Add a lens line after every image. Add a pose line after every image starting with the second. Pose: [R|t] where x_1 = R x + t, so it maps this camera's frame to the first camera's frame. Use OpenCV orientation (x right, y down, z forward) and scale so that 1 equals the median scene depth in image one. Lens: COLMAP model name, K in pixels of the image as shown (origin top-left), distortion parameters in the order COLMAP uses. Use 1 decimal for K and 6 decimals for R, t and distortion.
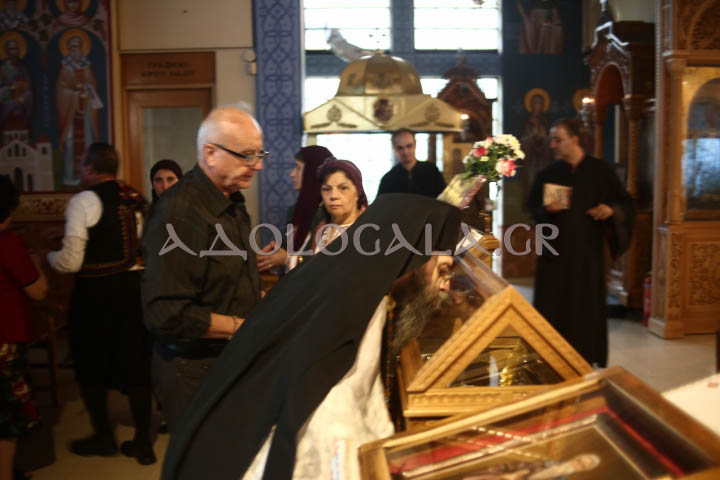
lens RADIAL K [[707.0, 0, 360.0], [0, 707.0, 240.0], [0, 0, 1]] dist [-0.156958, 0.103796]
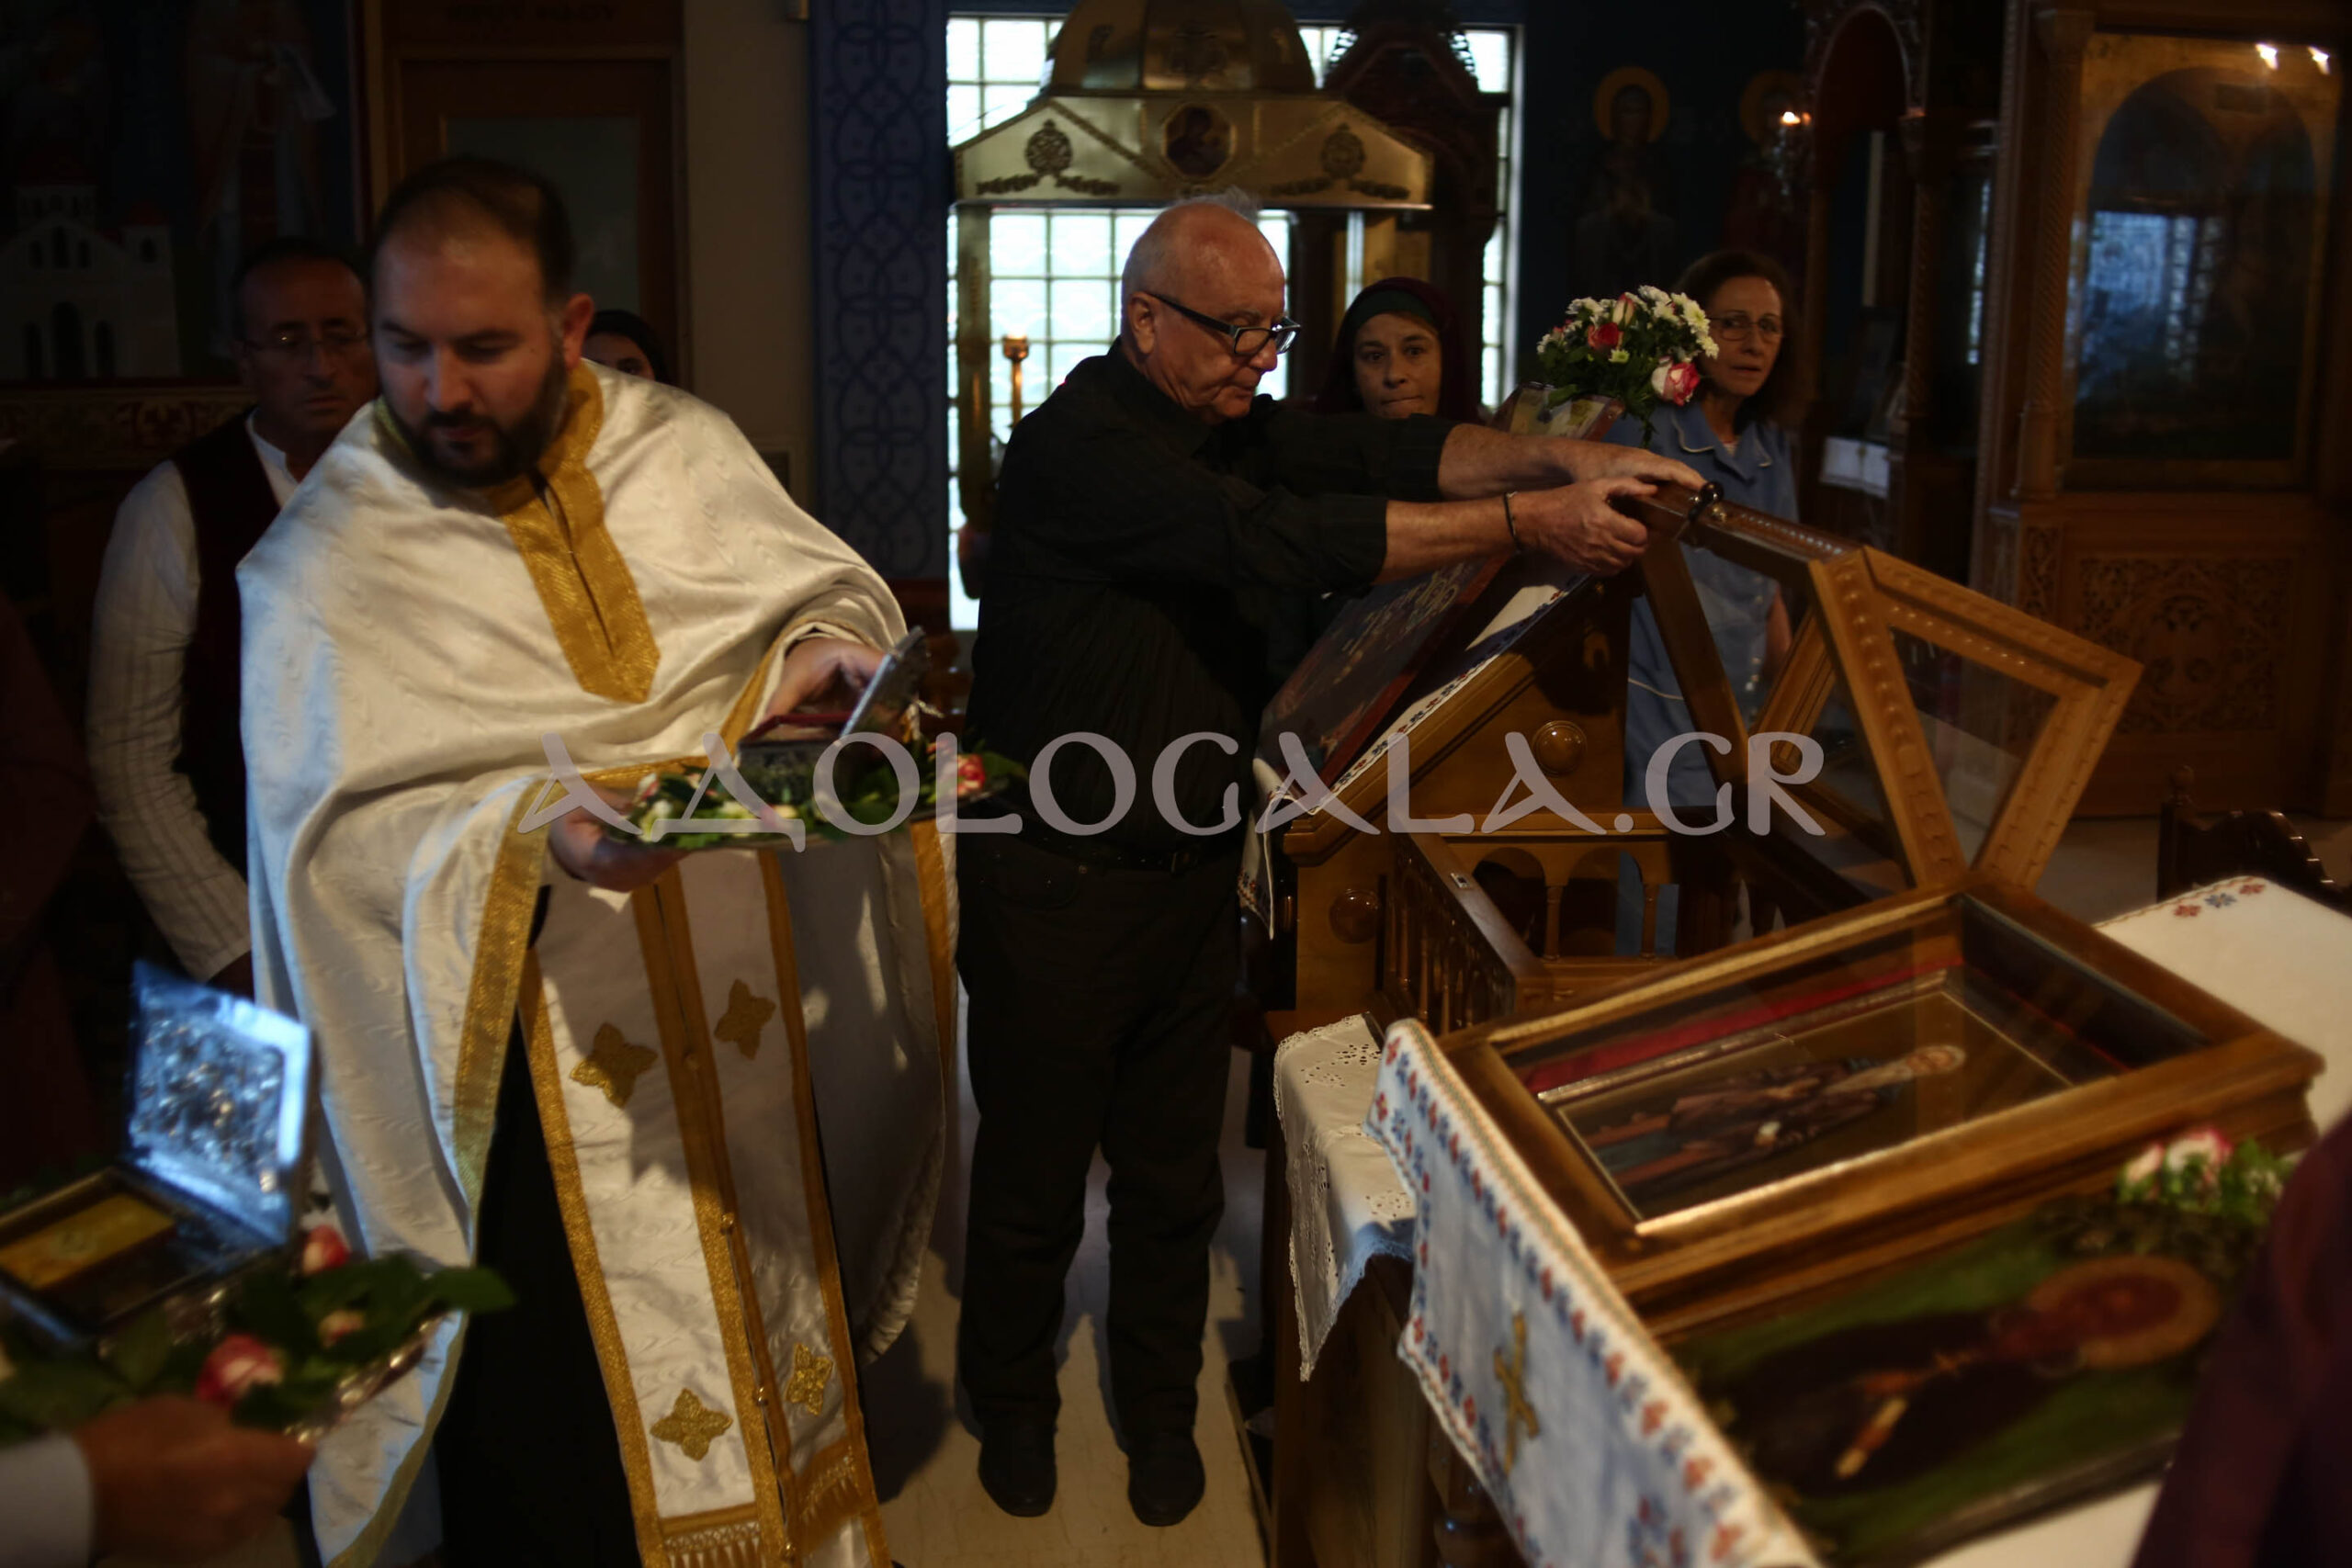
lens RADIAL K [[2309.4, 0, 1176.0], [0, 2309.4, 784.0], [0, 0, 1]] dist [-0.156958, 0.103796]
pose [[0.996610, 0.002015, 0.082246, -0.065142], [-0.011649, 0.993084, 0.116826, -0.009494], [-0.081441, -0.117388, 0.989741, -0.099334]]
